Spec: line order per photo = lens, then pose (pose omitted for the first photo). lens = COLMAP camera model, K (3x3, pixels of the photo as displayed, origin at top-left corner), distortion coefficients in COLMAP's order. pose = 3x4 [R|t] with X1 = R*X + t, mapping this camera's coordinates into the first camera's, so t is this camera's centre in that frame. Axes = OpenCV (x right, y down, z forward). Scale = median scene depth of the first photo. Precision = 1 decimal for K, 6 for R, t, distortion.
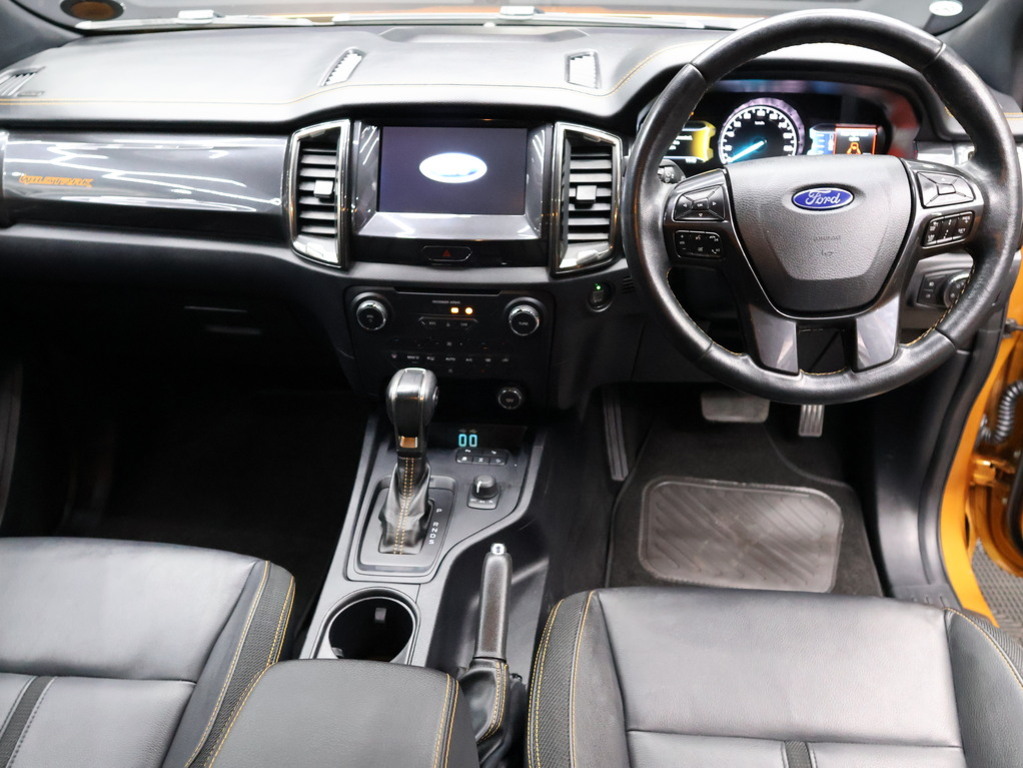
lens RADIAL K [[880.8, 0, 511.5], [0, 880.8, 384.0], [0, 0, 1]] dist [-0.002083, 0.013661]
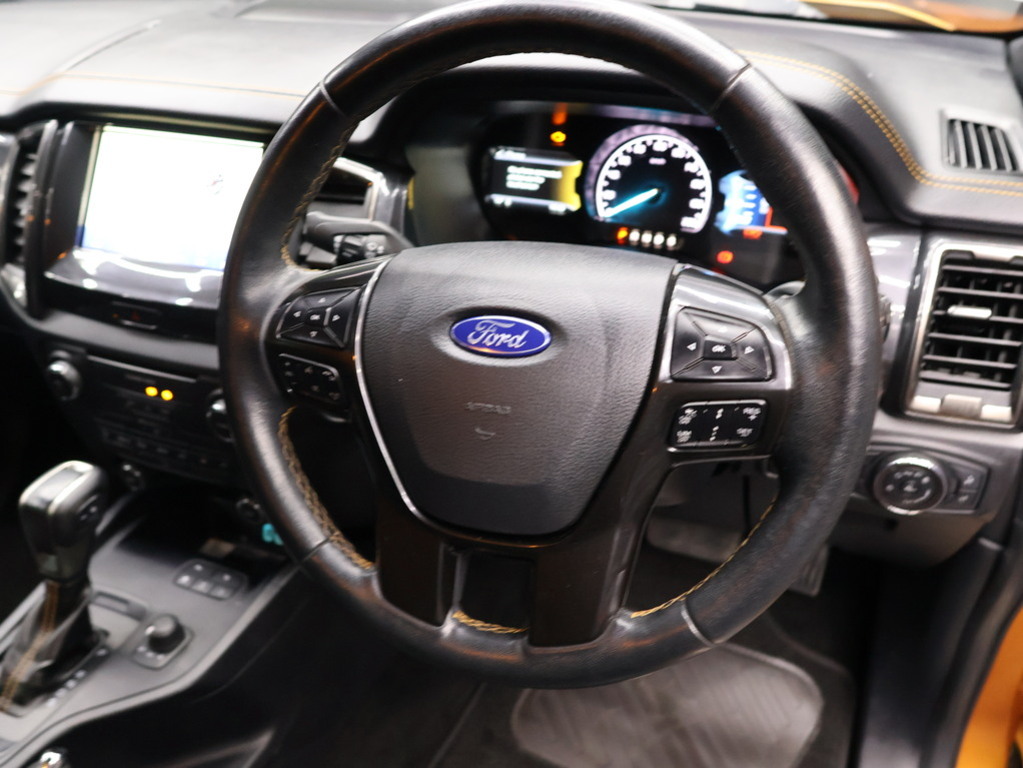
lens RADIAL K [[880.8, 0, 511.5], [0, 880.8, 384.0], [0, 0, 1]] dist [-0.002083, 0.013661]
pose [[0.951851, 0.145553, -0.269805, 0.379722], [-0.134588, 0.989155, 0.058810, -0.157455], [0.275439, -0.019666, 0.961118, 0.341520]]
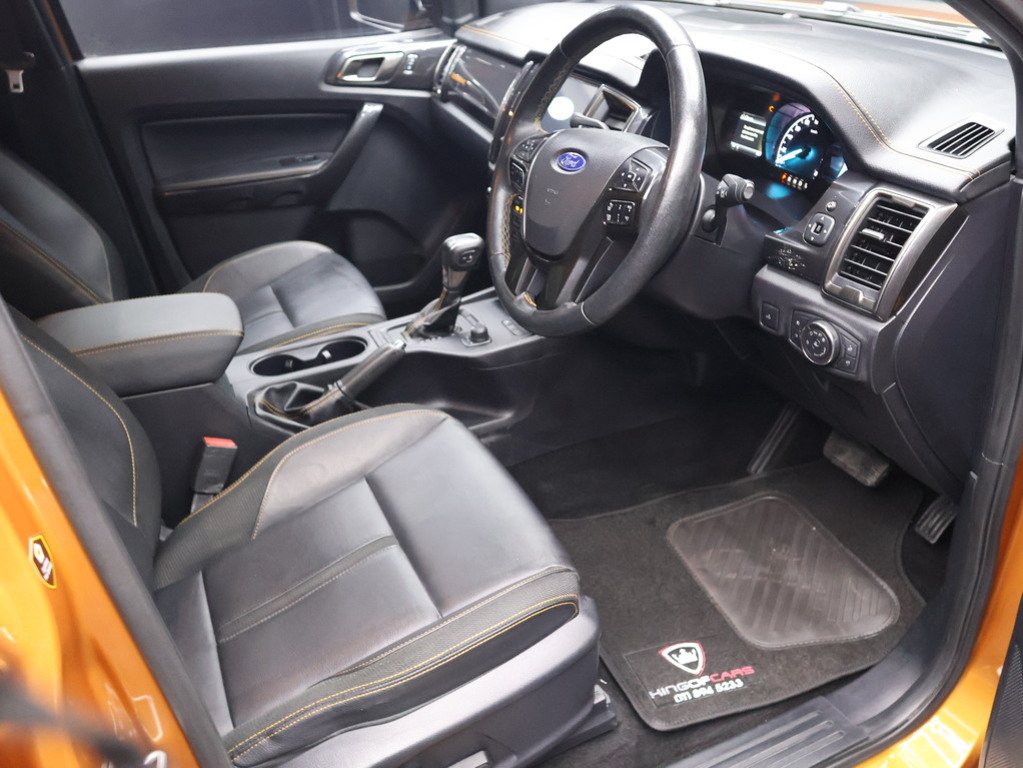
lens RADIAL K [[872.7, 0, 510.9], [0, 872.7, 360.6], [0, 0, 1]] dist [0.032404, 0.005942]
pose [[0.474145, 0.399105, -0.784794, 0.989323], [-0.410603, 0.888727, 0.203888, -0.131643], [0.778840, 0.225566, 0.585259, 0.227714]]
